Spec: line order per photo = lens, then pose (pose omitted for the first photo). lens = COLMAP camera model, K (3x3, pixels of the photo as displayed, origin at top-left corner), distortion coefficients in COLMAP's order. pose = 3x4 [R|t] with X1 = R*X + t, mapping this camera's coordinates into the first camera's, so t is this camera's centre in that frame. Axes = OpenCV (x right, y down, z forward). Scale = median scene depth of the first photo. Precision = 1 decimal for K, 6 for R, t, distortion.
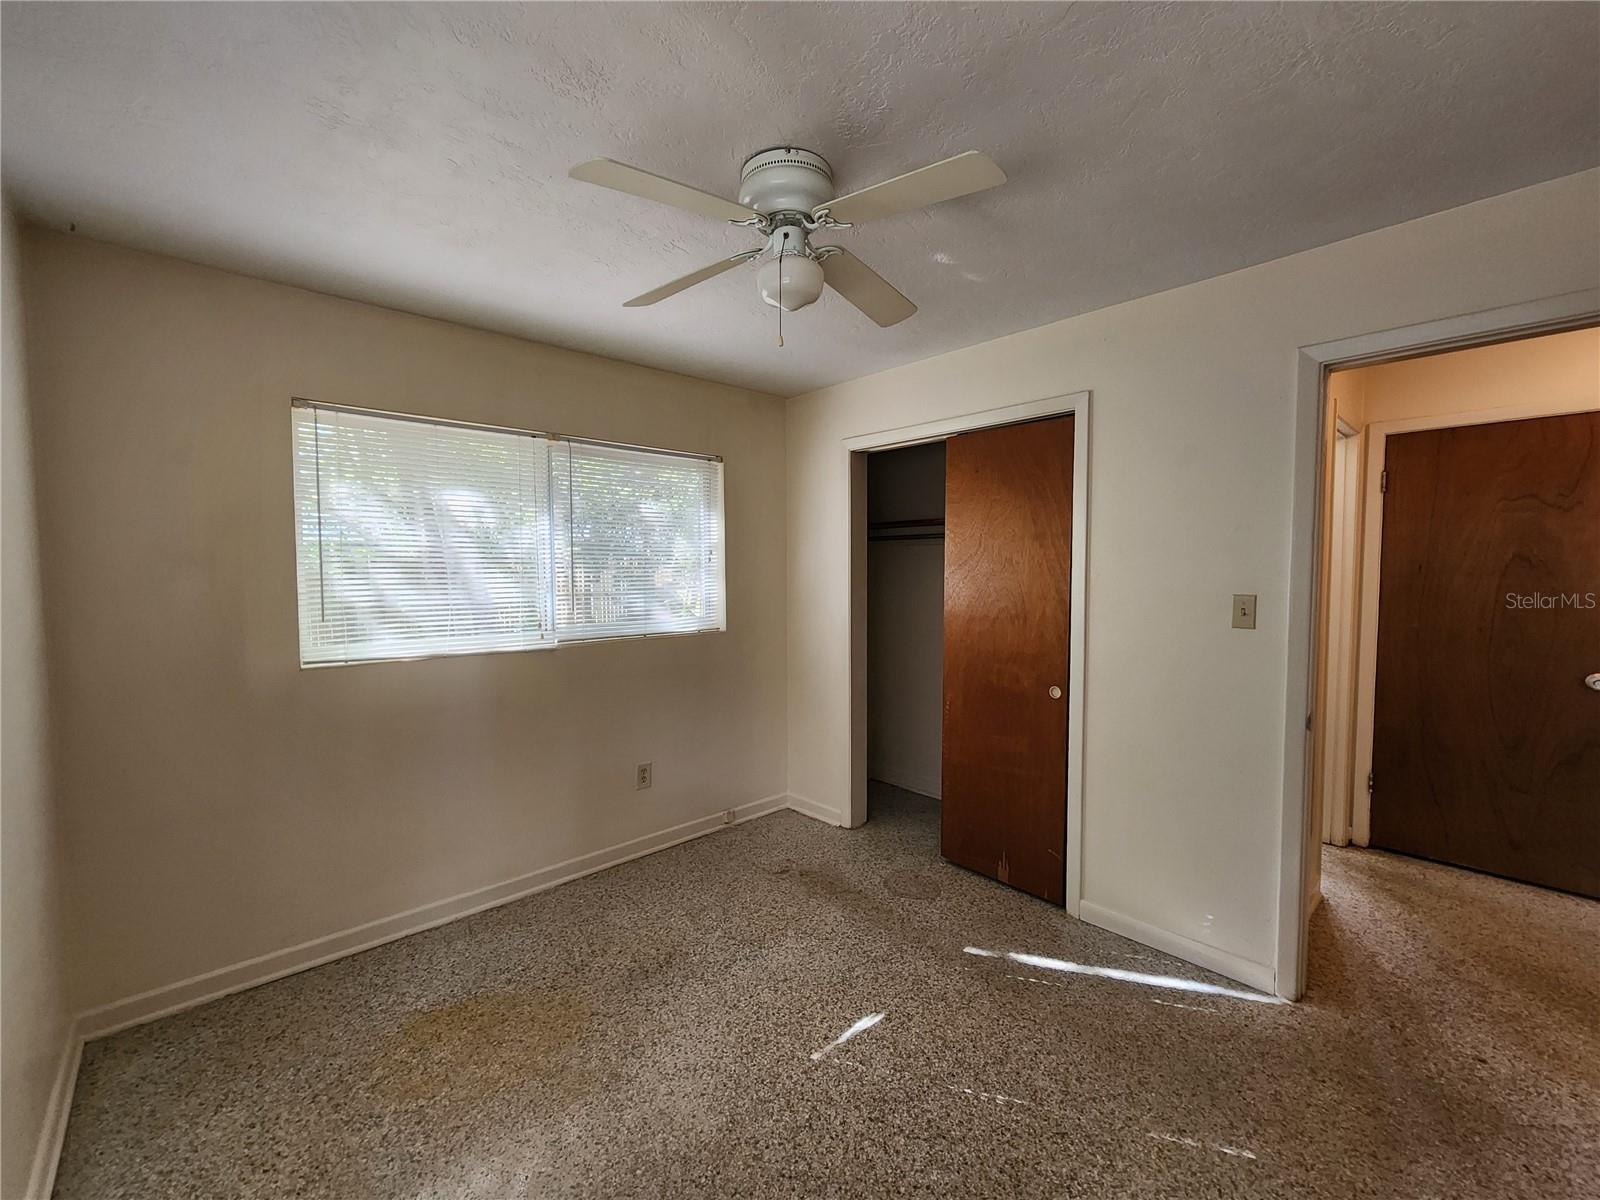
lens RADIAL K [[659.7, 0, 804.9], [0, 659.7, 608.7], [0, 0, 1]] dist [0.002026, -0.000324]
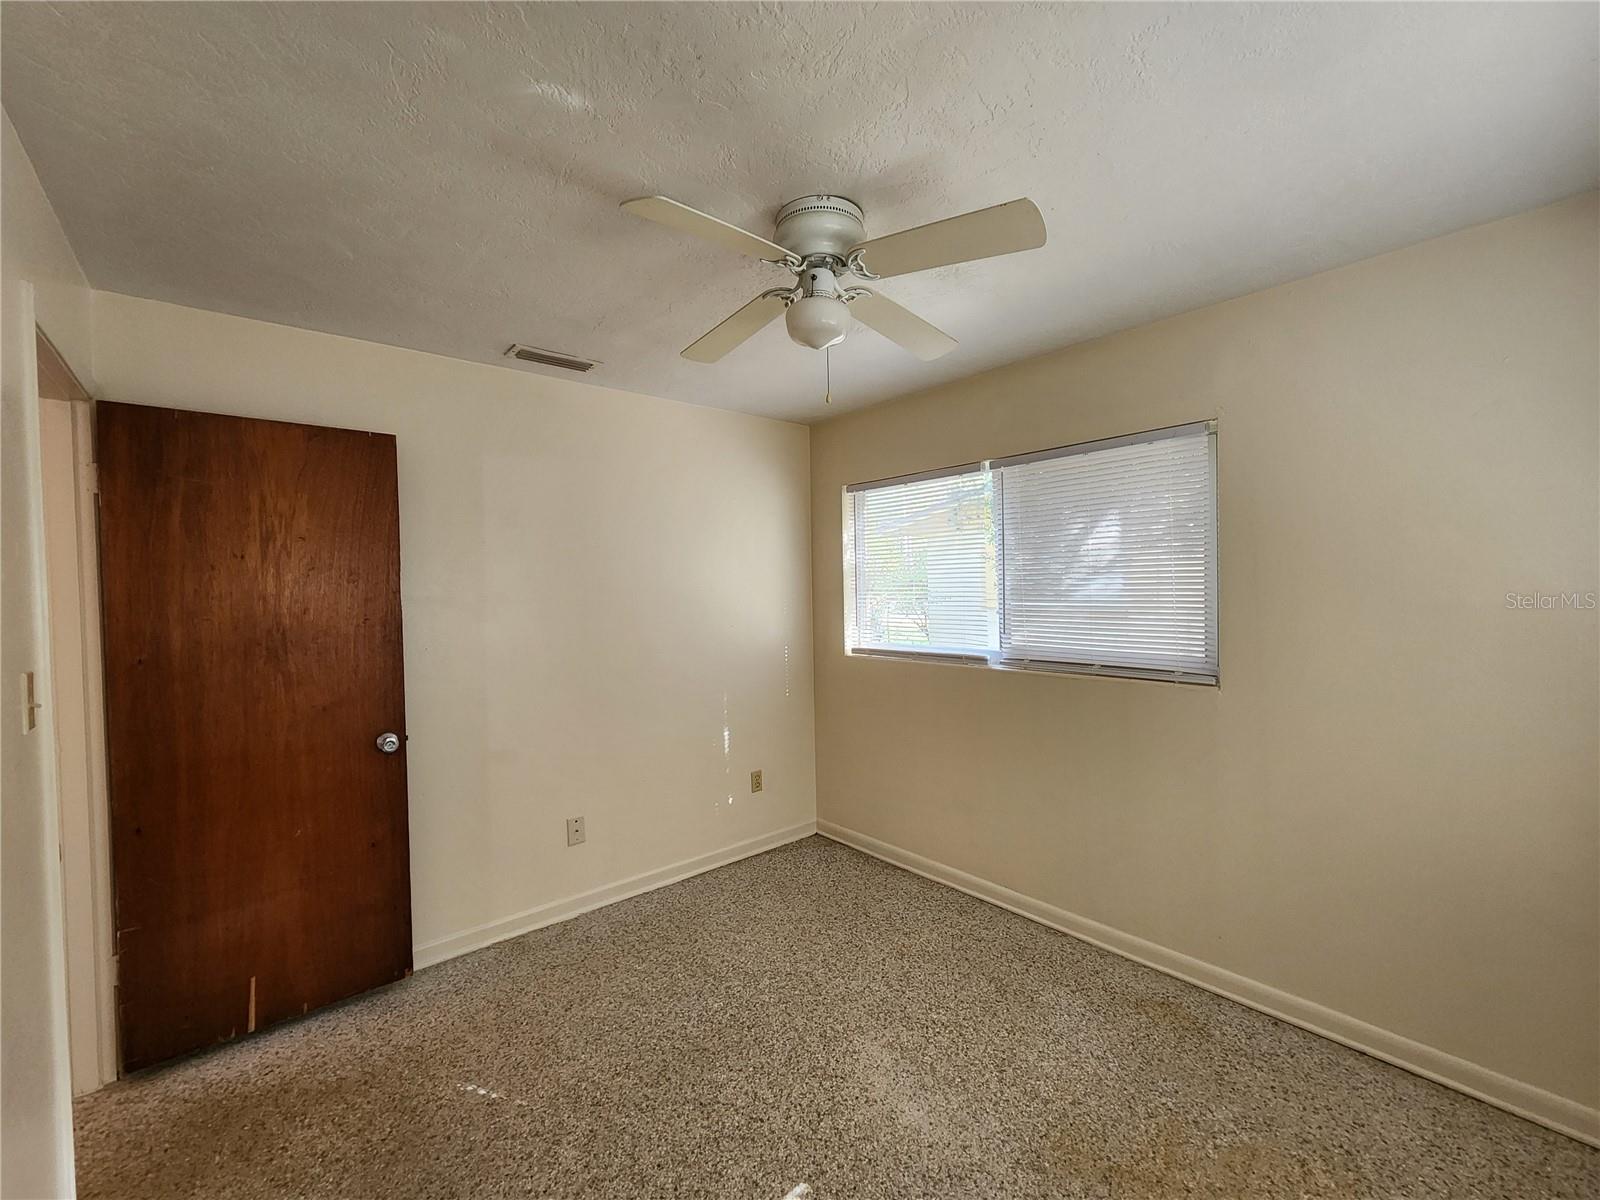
lens RADIAL K [[659.7, 0, 810.8], [0, 659.7, 608.1], [0, 0, 1]] dist [0.002026, -0.000324]
pose [[-0.999144, 0.023690, 0.033922, -0.024238], [0.026872, 0.994956, 0.096643, -0.102135], [-0.031461, 0.097472, -0.994741, 1.403616]]
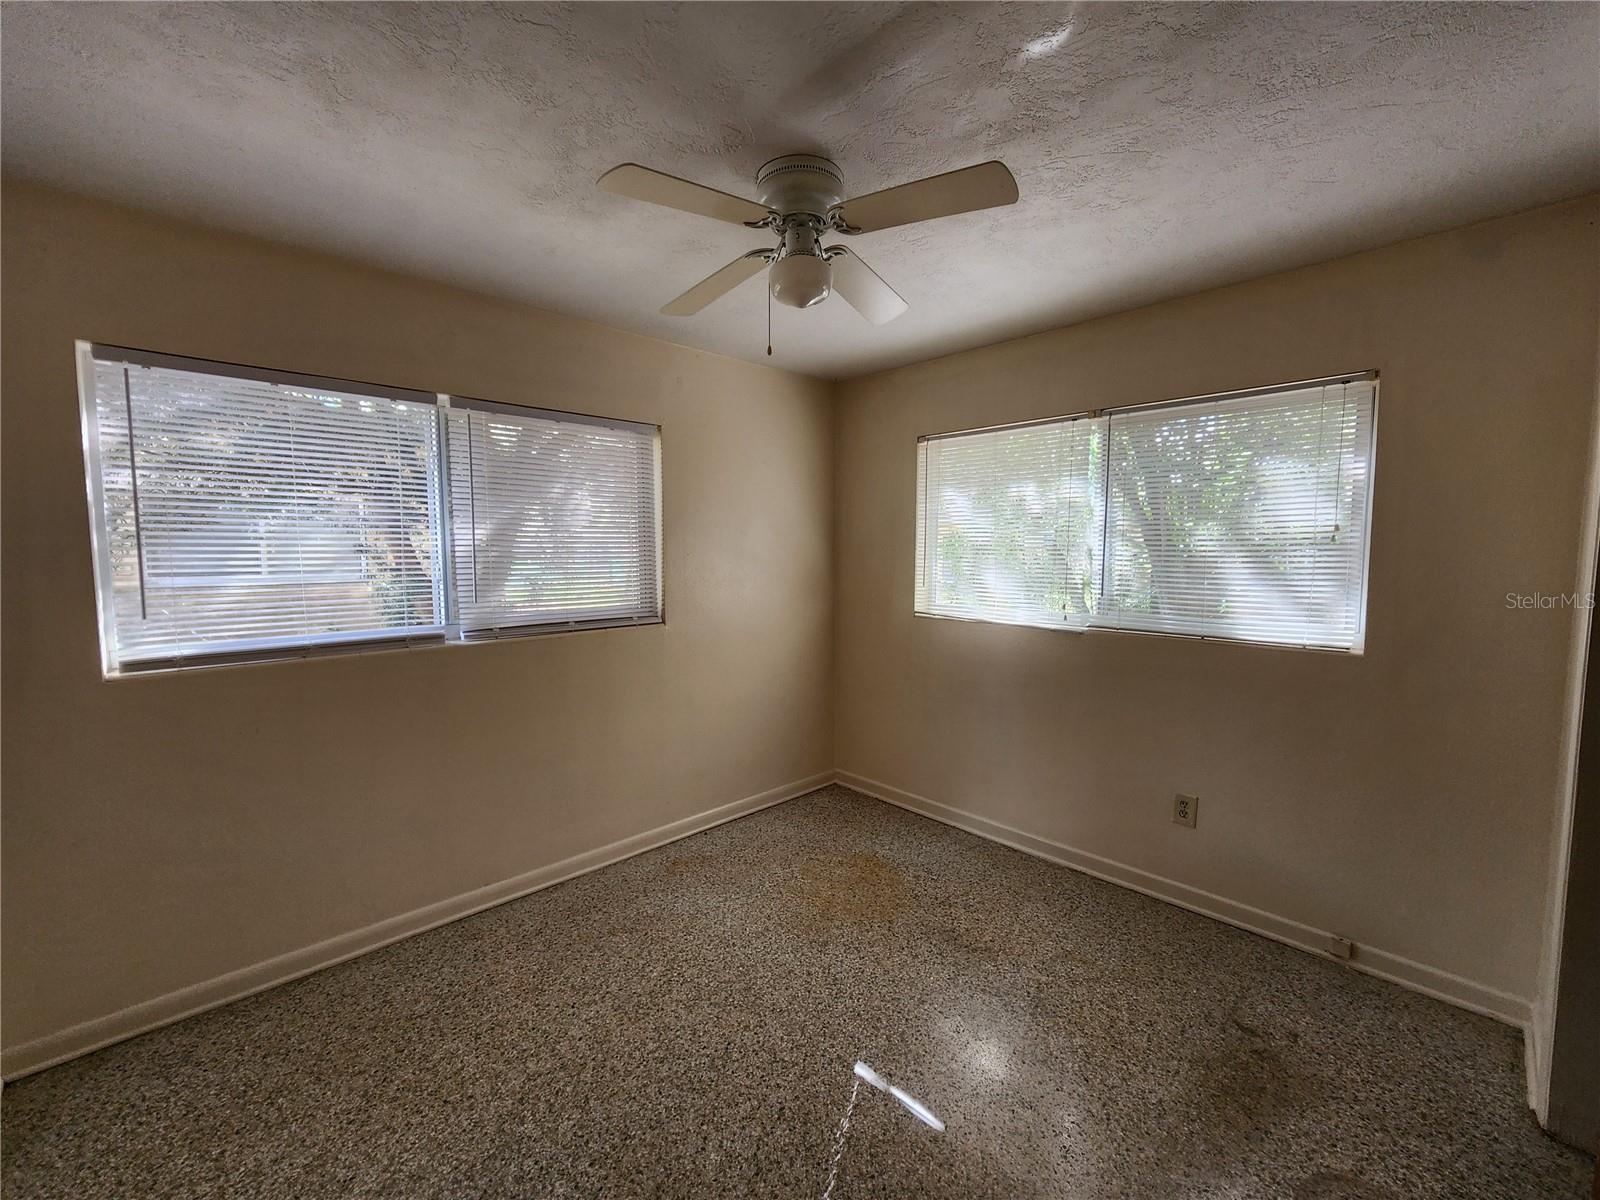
lens RADIAL K [[659.7, 0, 792.9], [0, 659.7, 602.6], [0, 0, 1]] dist [0.002026, -0.000324]
pose [[0.003188, 0.088601, -0.996062, 0.730128], [-0.062489, 0.994138, 0.088229, -0.053298], [0.998041, 0.061962, 0.008706, 0.684431]]
